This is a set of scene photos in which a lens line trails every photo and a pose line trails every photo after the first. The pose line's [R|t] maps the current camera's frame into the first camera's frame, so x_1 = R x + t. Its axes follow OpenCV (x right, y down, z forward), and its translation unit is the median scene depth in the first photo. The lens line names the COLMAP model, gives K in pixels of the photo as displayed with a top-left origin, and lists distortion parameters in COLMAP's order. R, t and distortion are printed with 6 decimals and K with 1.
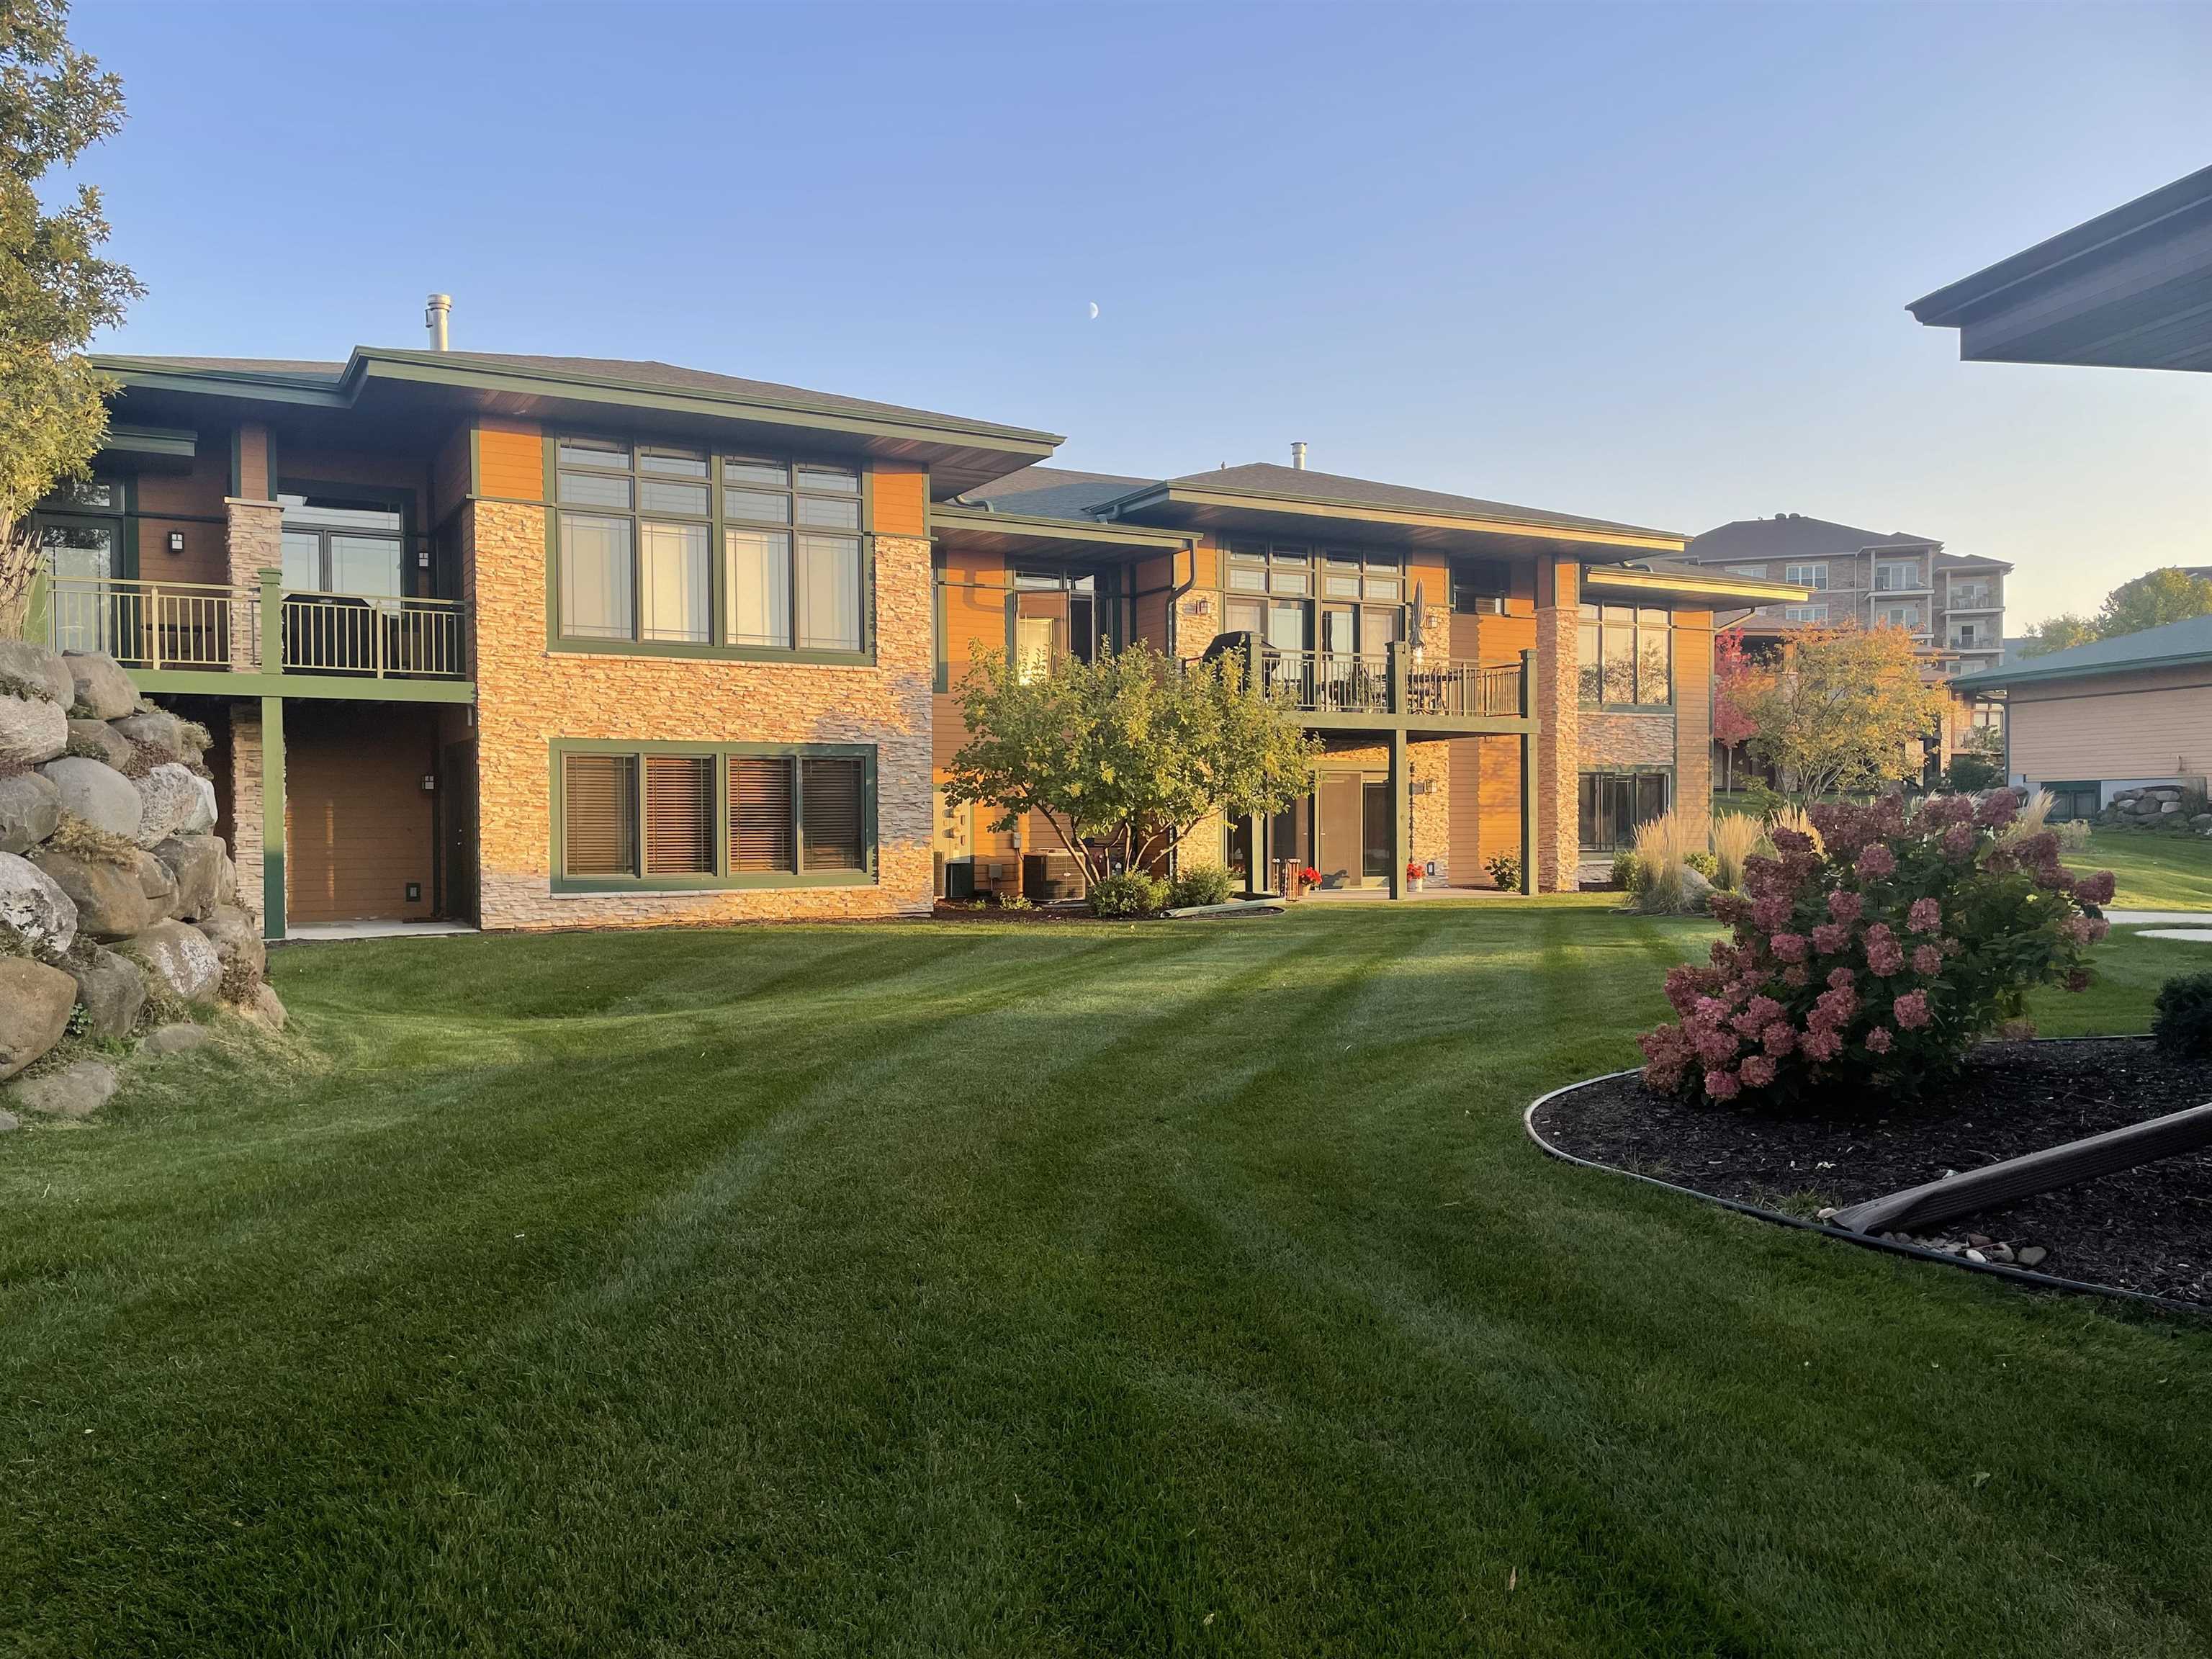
lens RADIAL K [[1675.7, 0, 1038.0], [0, 1675.7, 863.7], [0, 0, 1]] dist [0.003348, 0.000321]
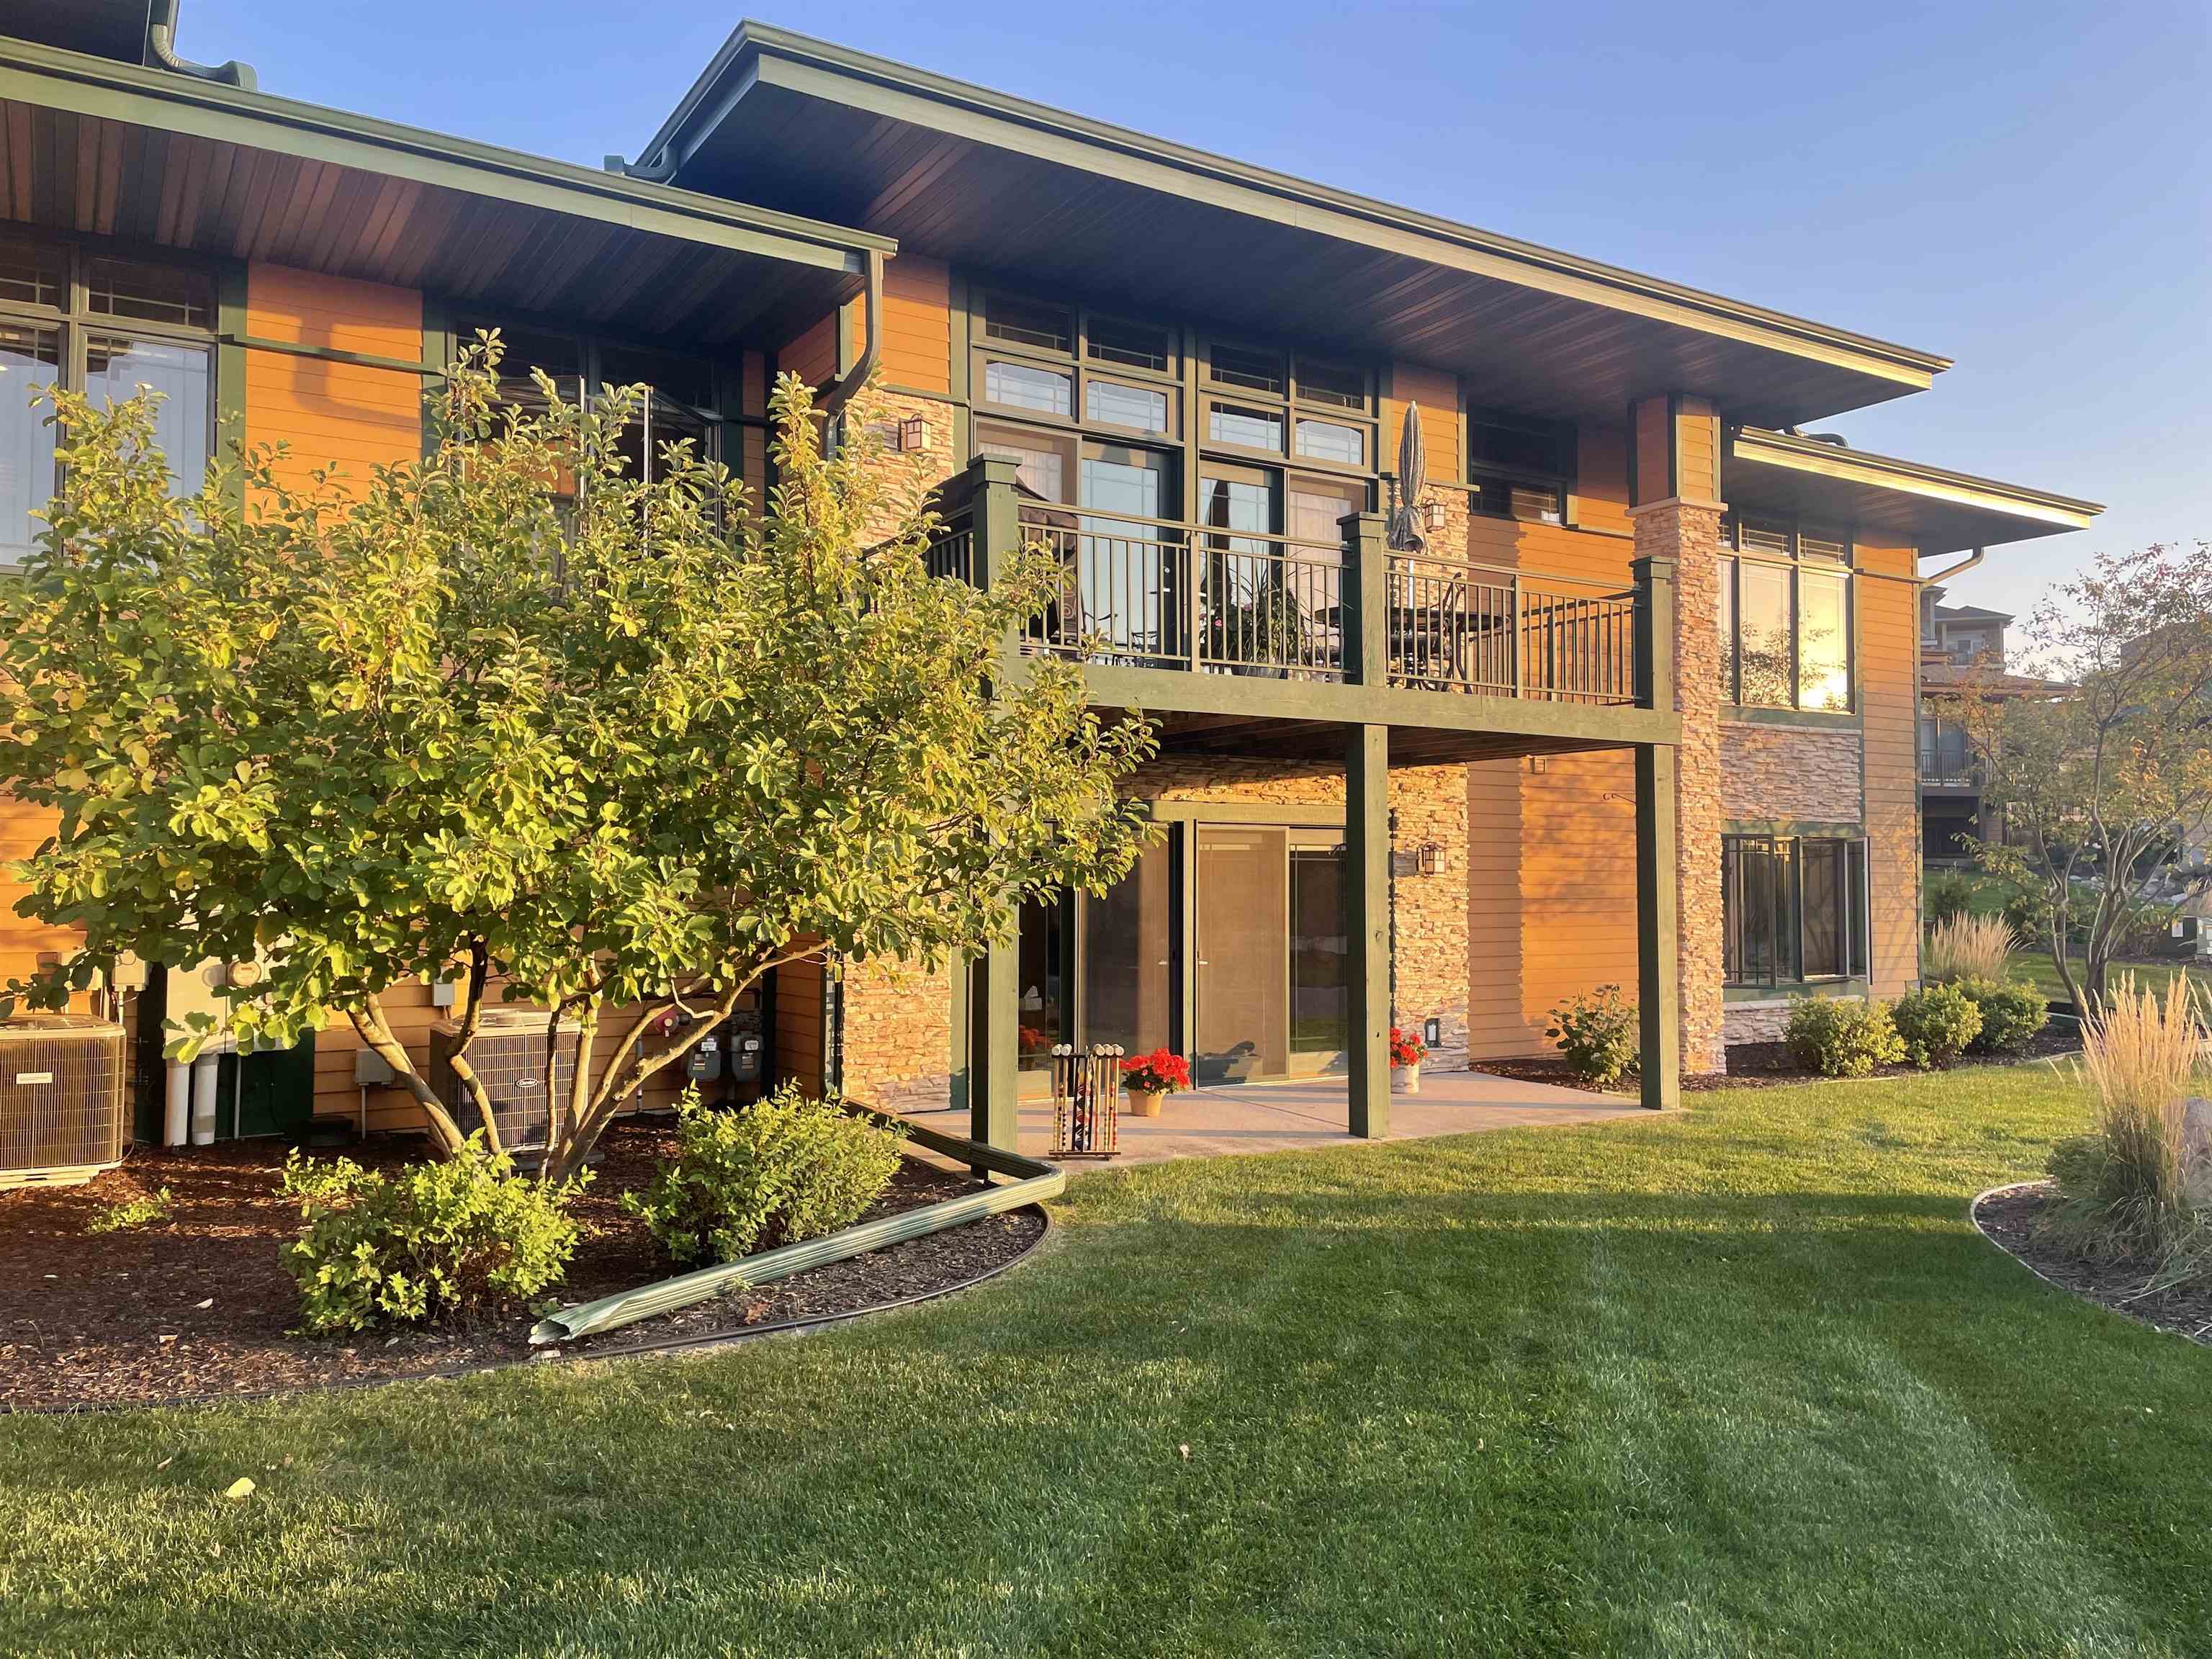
lens RADIAL K [[1682.8, 0, 1112.9], [0, 1682.8, 810.2], [0, 0, 1]] dist [0.063513, -0.004011]
pose [[0.997365, 0.010018, 0.071858, 0.111426], [-0.005037, 0.997592, -0.069173, -0.027014], [-0.072378, 0.068629, 0.995013, 0.539224]]
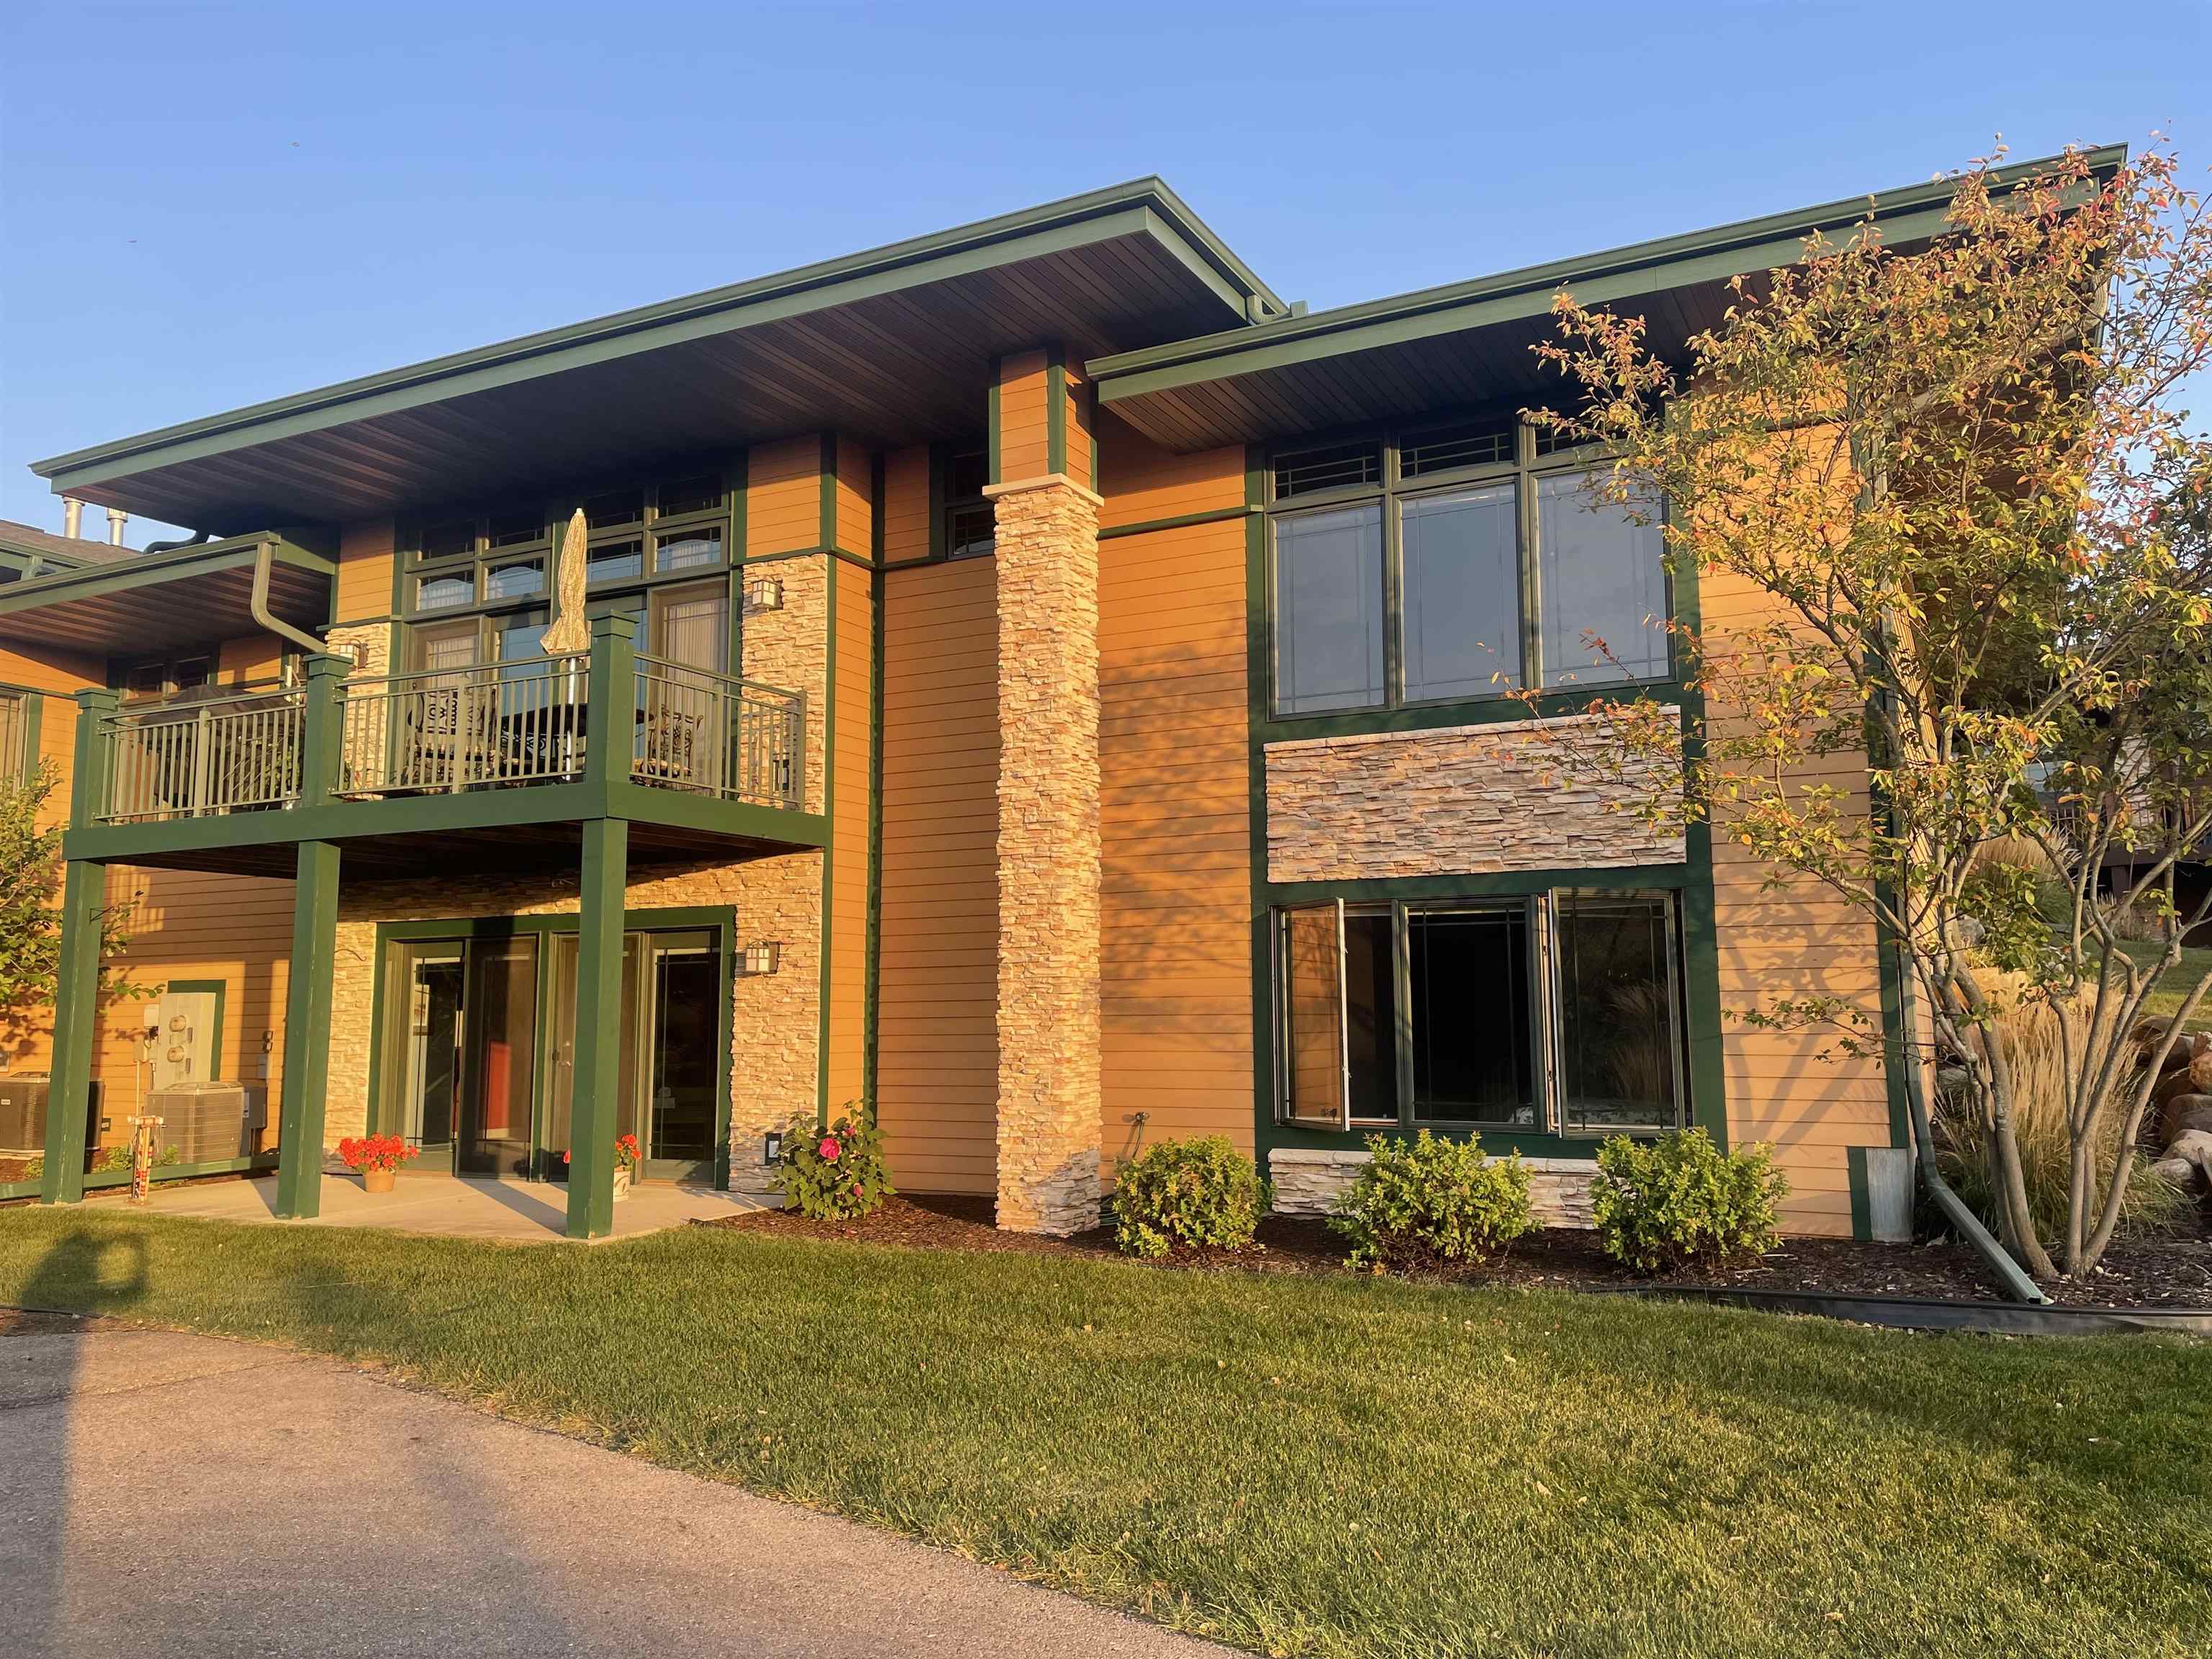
lens RADIAL K [[1682.8, 0, 1112.9], [0, 1682.8, 810.2], [0, 0, 1]] dist [0.063513, -0.004011]
pose [[0.575931, -0.103721, -0.810892, 0.665708], [-0.019899, 0.989846, -0.140744, -0.024380], [0.817256, 0.097194, 0.568019, 0.836805]]
